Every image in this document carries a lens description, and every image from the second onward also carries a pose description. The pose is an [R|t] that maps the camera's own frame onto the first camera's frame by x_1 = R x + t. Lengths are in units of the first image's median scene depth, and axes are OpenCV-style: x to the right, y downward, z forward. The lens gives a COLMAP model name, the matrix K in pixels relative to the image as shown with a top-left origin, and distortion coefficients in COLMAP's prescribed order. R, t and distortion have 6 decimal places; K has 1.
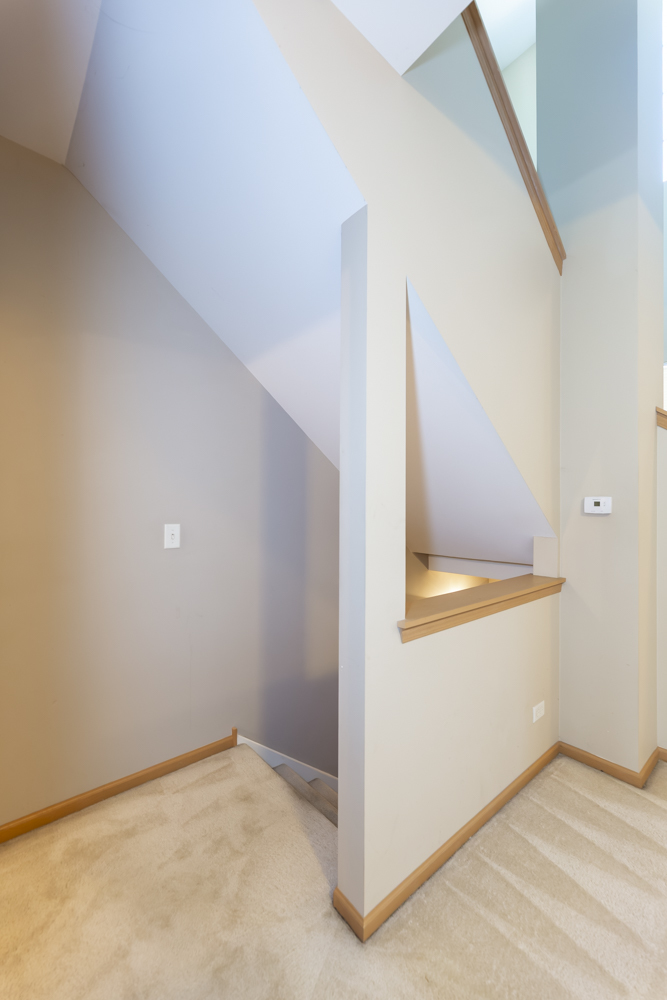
lens RADIAL K [[403.6, 0, 327.8], [0, 403.6, 507.3], [0, 0, 1]] dist [-0.000501, -0.000023]
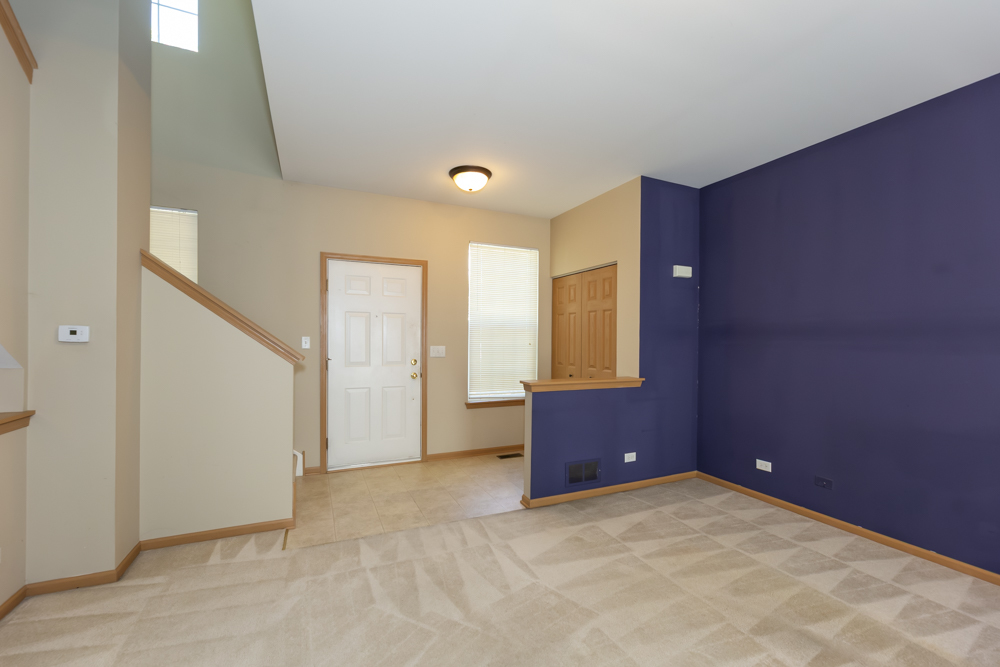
lens RADIAL K [[416.8, 0, 497.1], [0, 416.8, 343.5], [0, 0, 1]] dist [0.000628, -0.000003]
pose [[0.265307, -0.009152, 0.964120, -0.069730], [-0.015211, 0.999791, 0.013676, -0.011839], [-0.964044, -0.018294, 0.265113, -0.323812]]
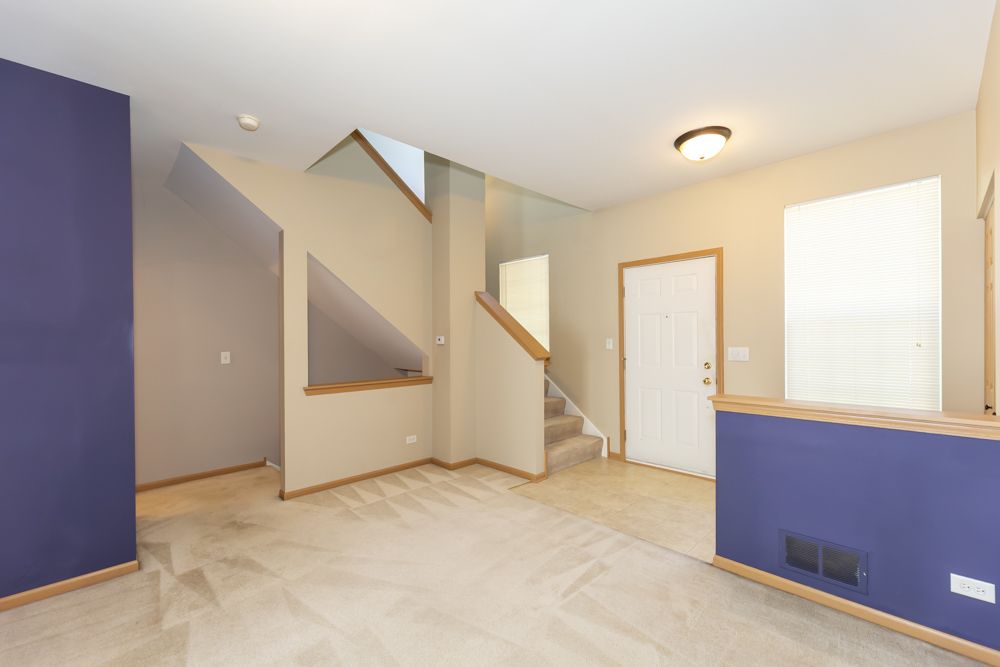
lens RADIAL K [[416.8, 0, 497.1], [0, 416.8, 343.5], [0, 0, 1]] dist [0.000628, -0.000003]
pose [[0.997228, -0.010809, 0.073612, 0.813542], [0.009880, 0.999867, 0.012973, -0.014174], [-0.073742, -0.012209, 0.997203, -1.177106]]
